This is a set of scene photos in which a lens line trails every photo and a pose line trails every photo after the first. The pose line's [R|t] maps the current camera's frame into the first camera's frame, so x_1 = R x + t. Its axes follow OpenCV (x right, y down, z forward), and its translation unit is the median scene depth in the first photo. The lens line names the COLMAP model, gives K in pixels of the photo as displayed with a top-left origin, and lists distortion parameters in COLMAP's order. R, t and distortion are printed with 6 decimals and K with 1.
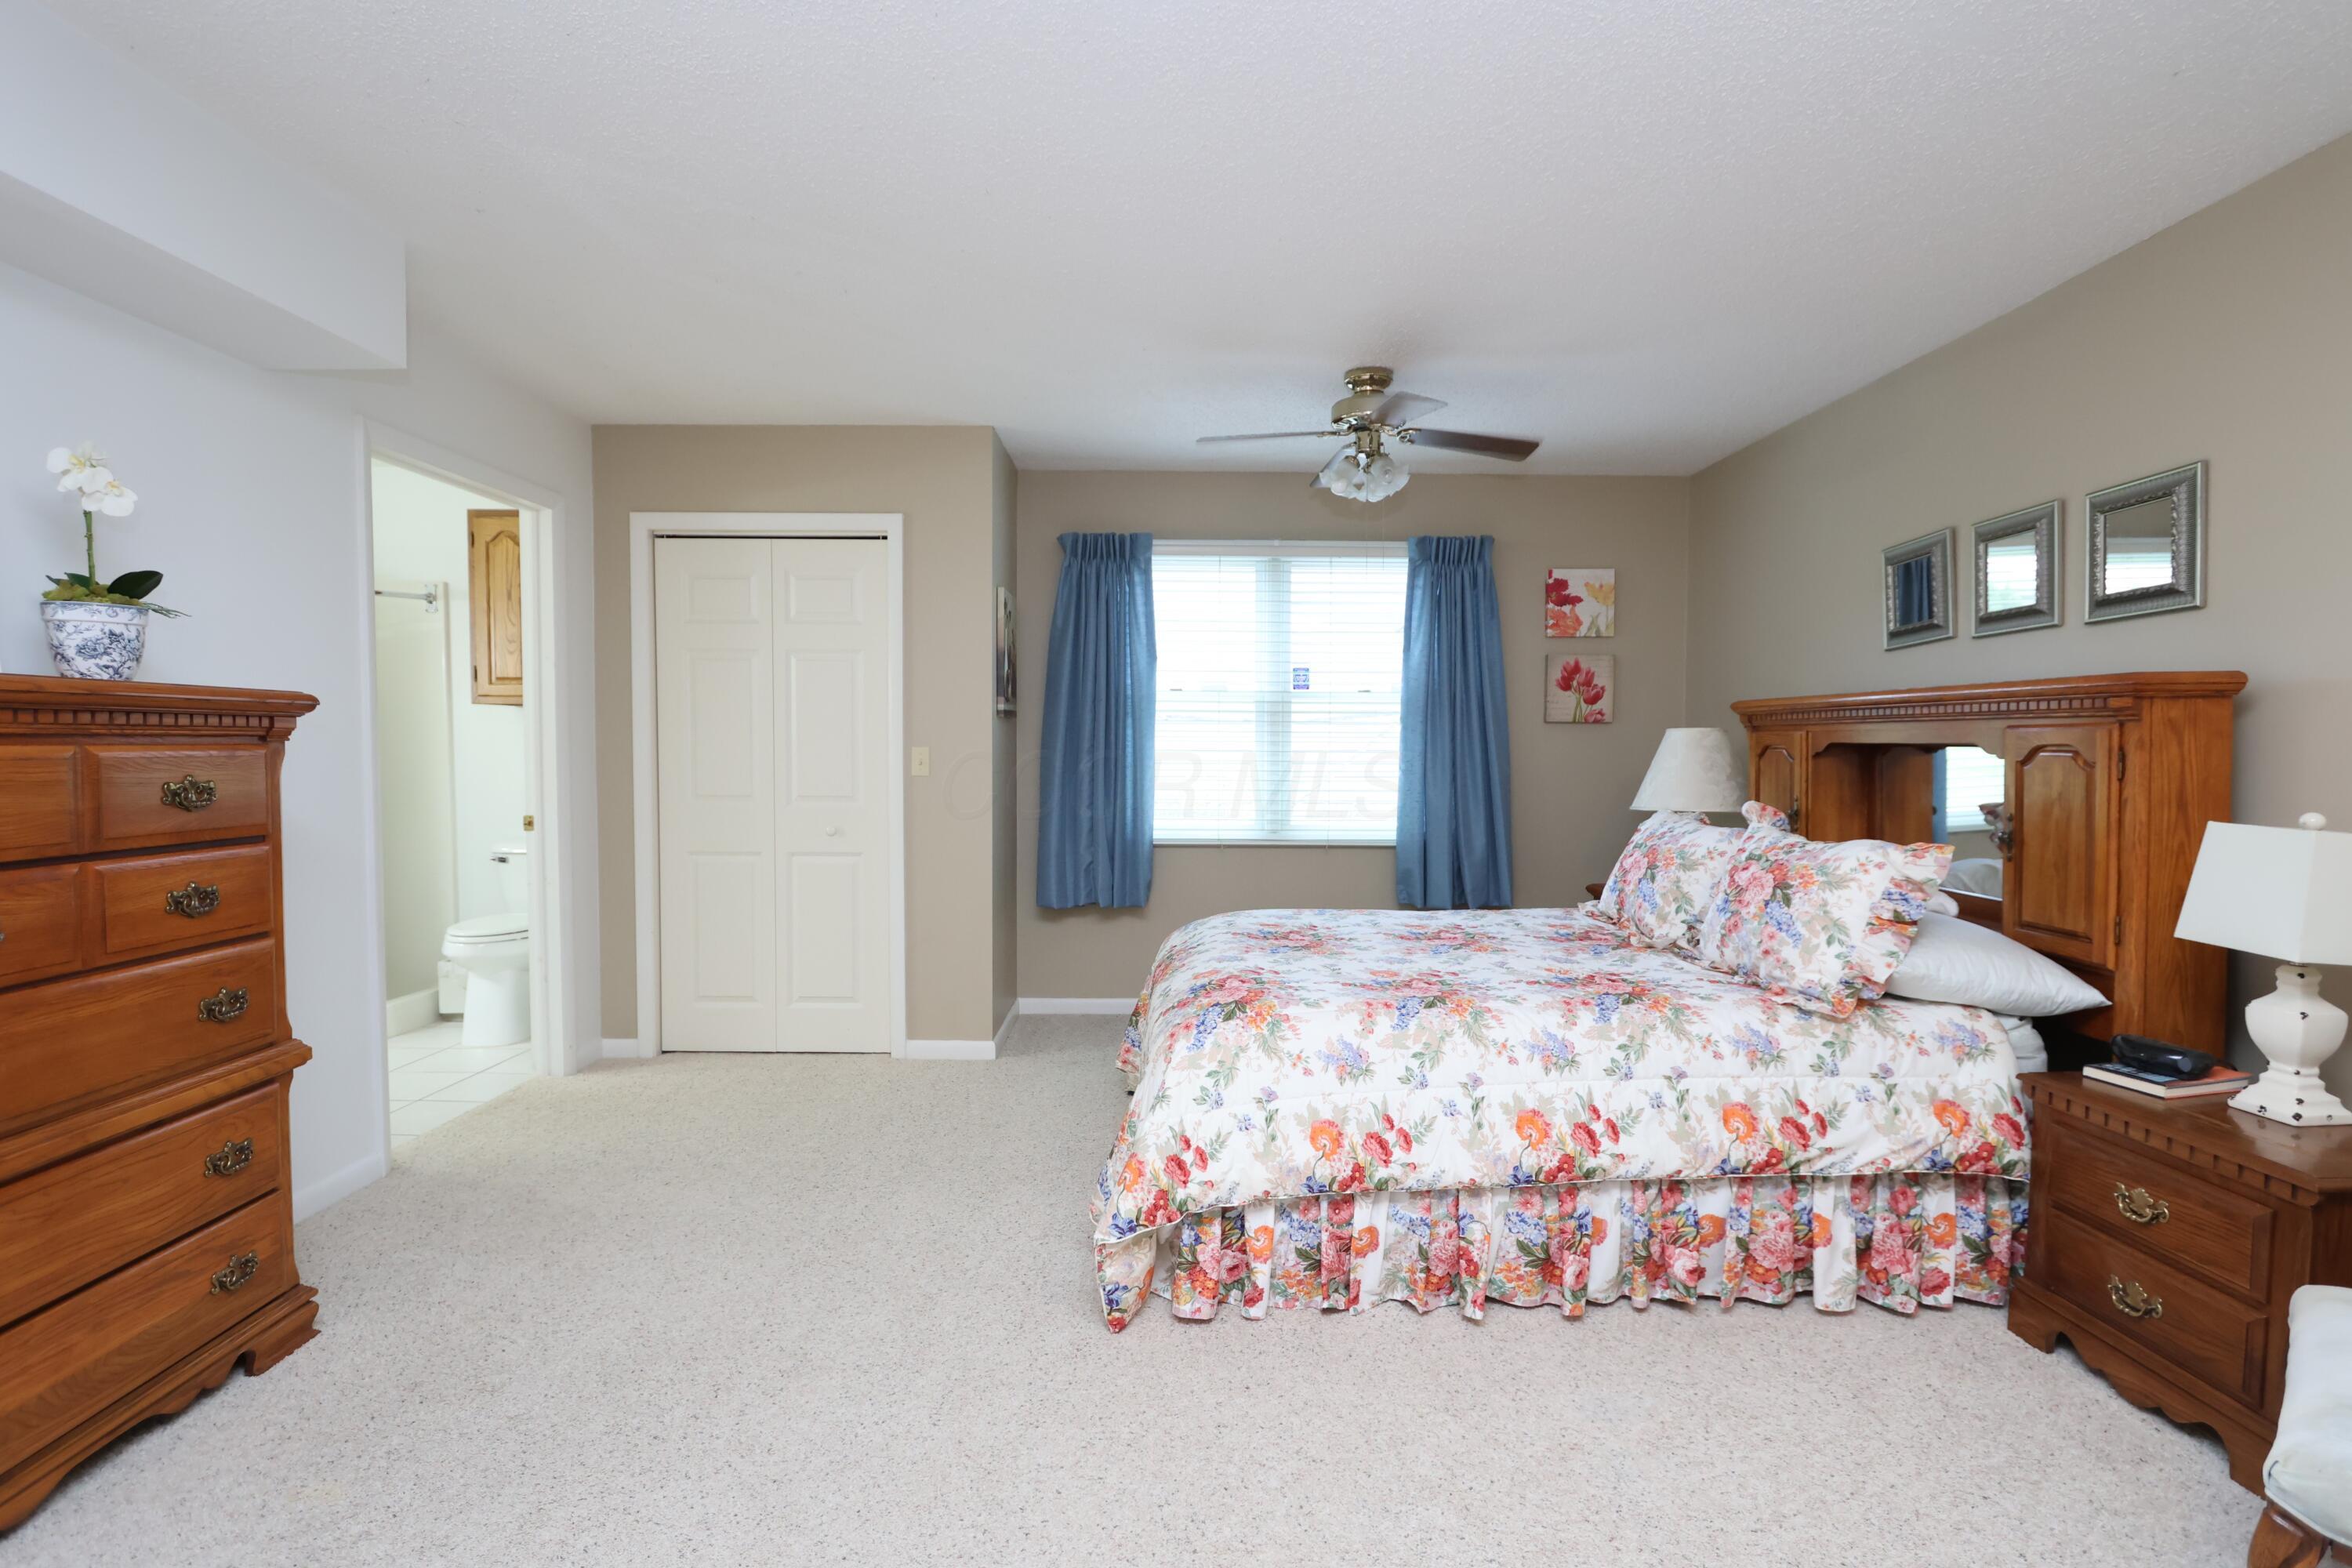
lens RADIAL K [[1153.2, 0, 1176.0], [0, 1153.2, 784.0], [0, 0, 1]] dist [-0.012608, 0.000726]
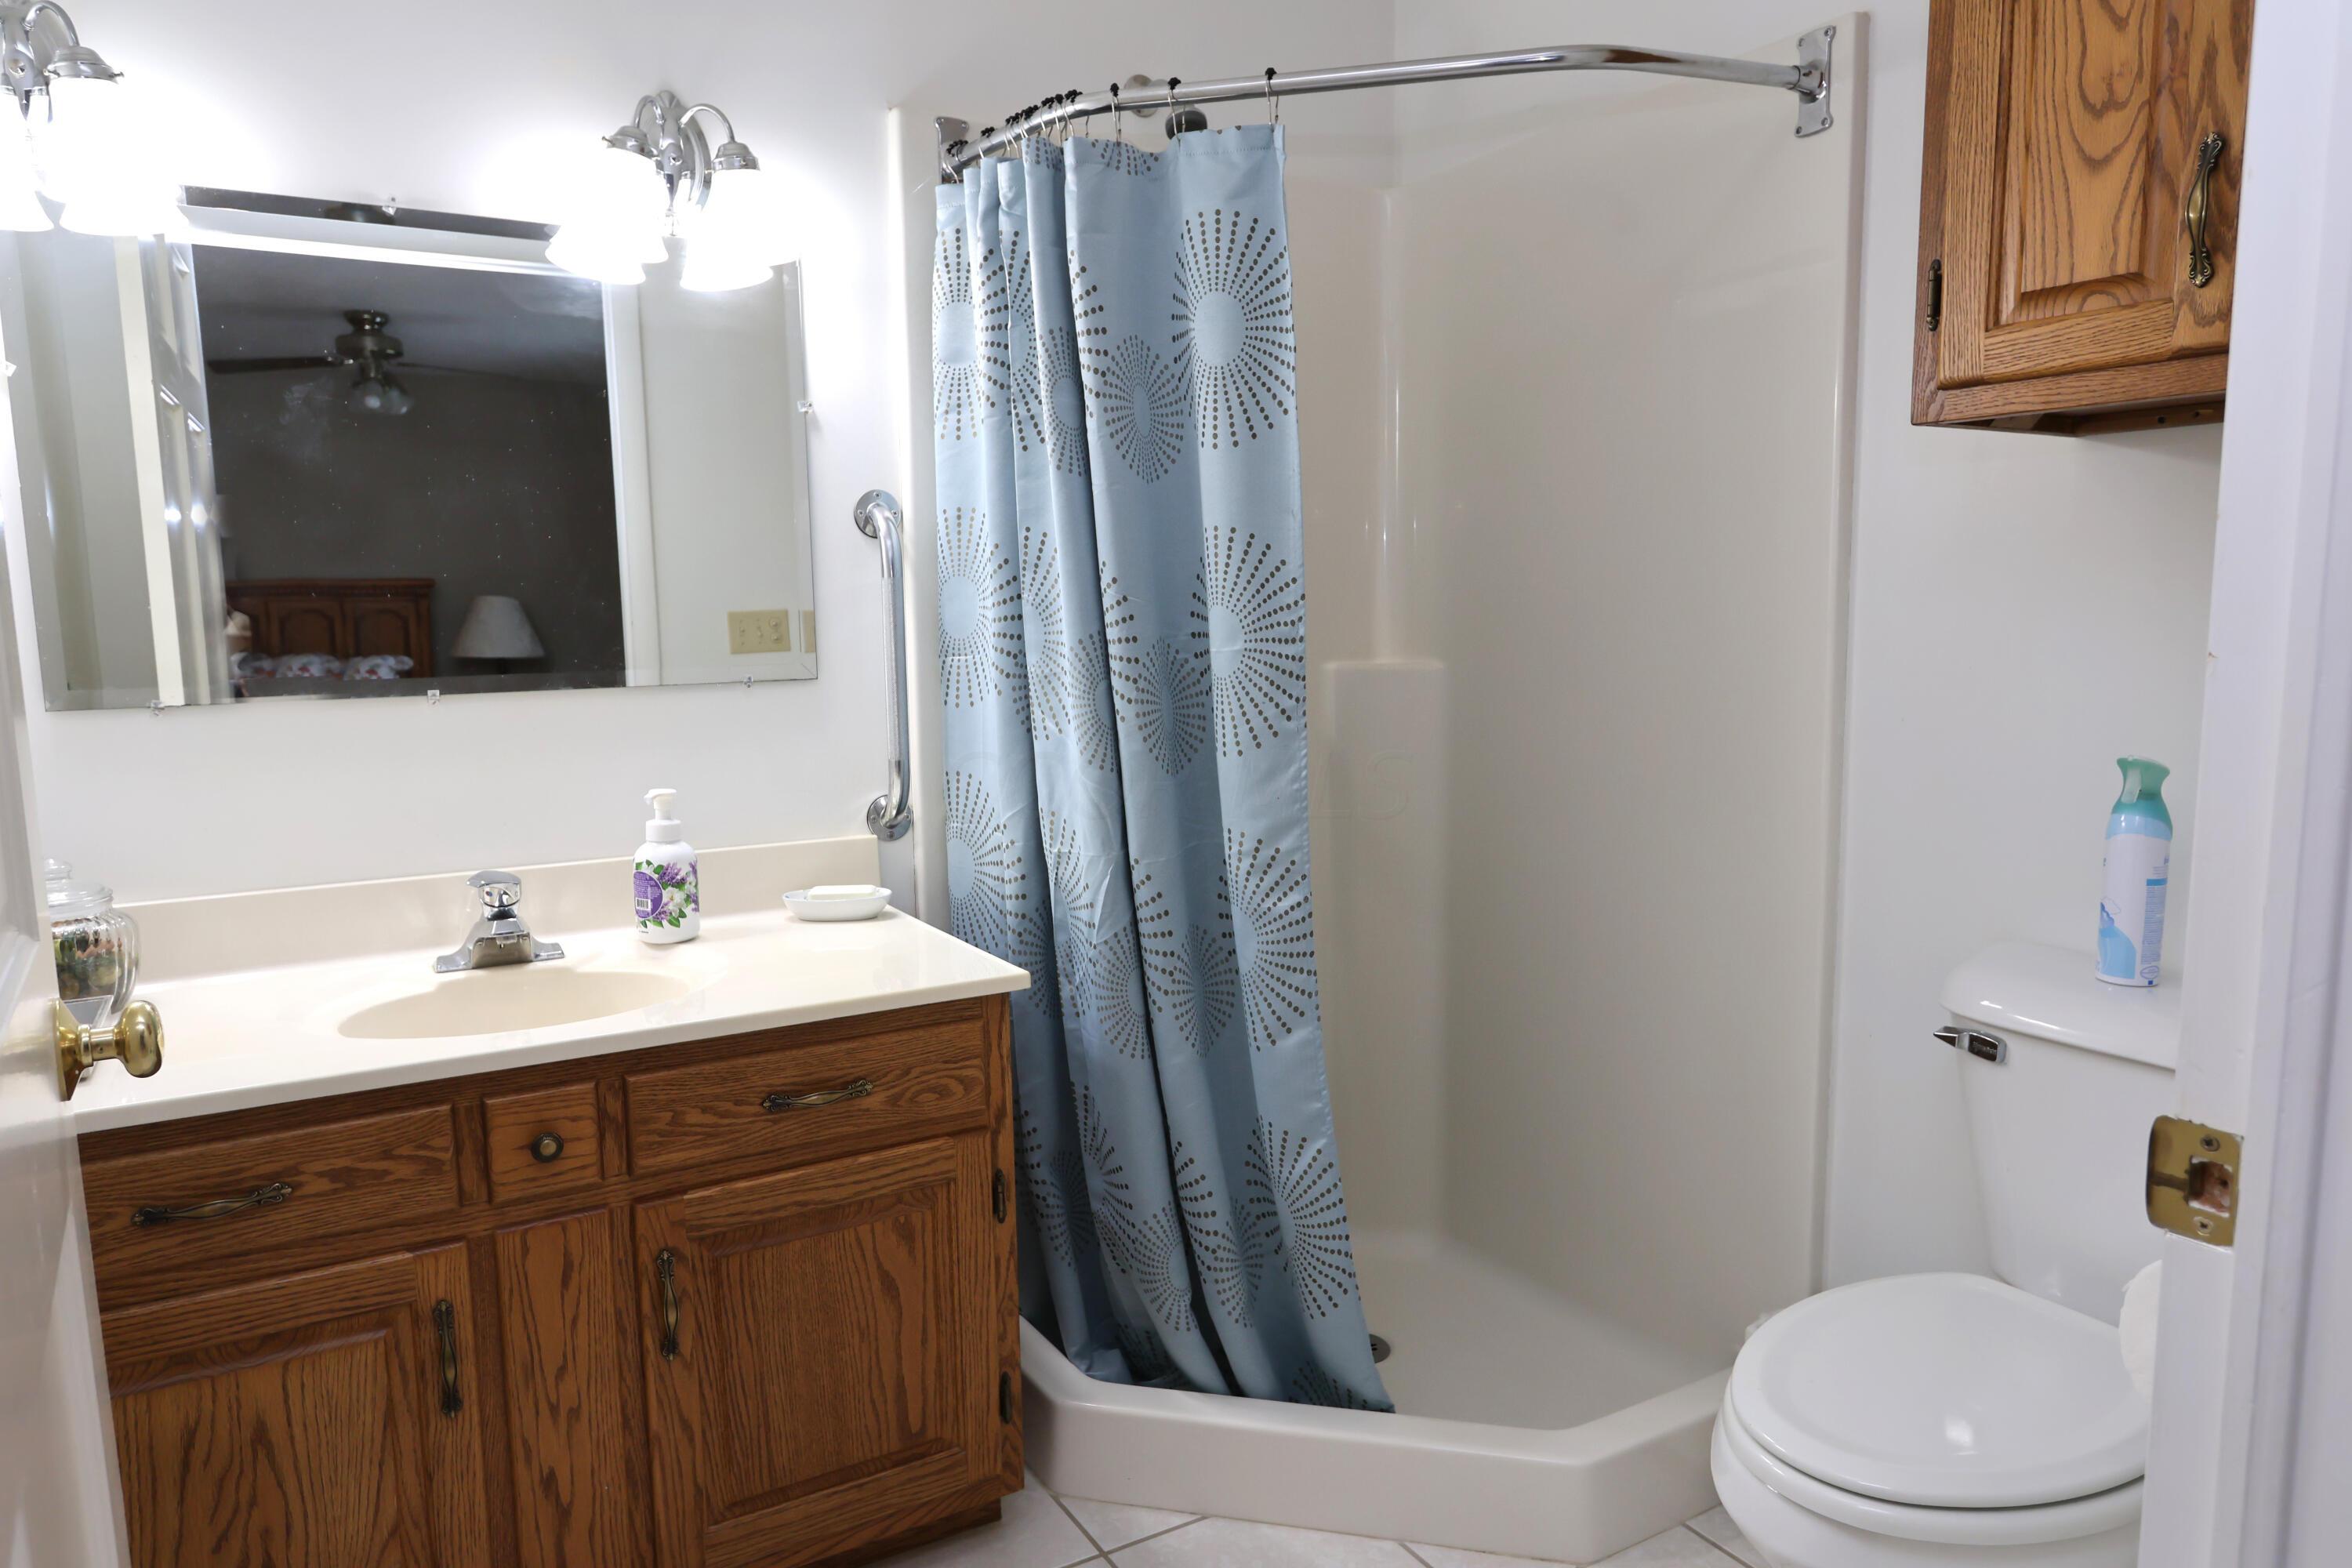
lens RADIAL K [[1462.8, 0, 1176.0], [0, 1462.8, 784.0], [0, 0, 1]] dist [-0.000741, -0.000135]
pose [[0.503572, 0.102331, -0.857872, -0.789069], [-0.019857, 0.994069, 0.106922, -0.043984], [0.863725, -0.036808, 0.502617, 1.334381]]
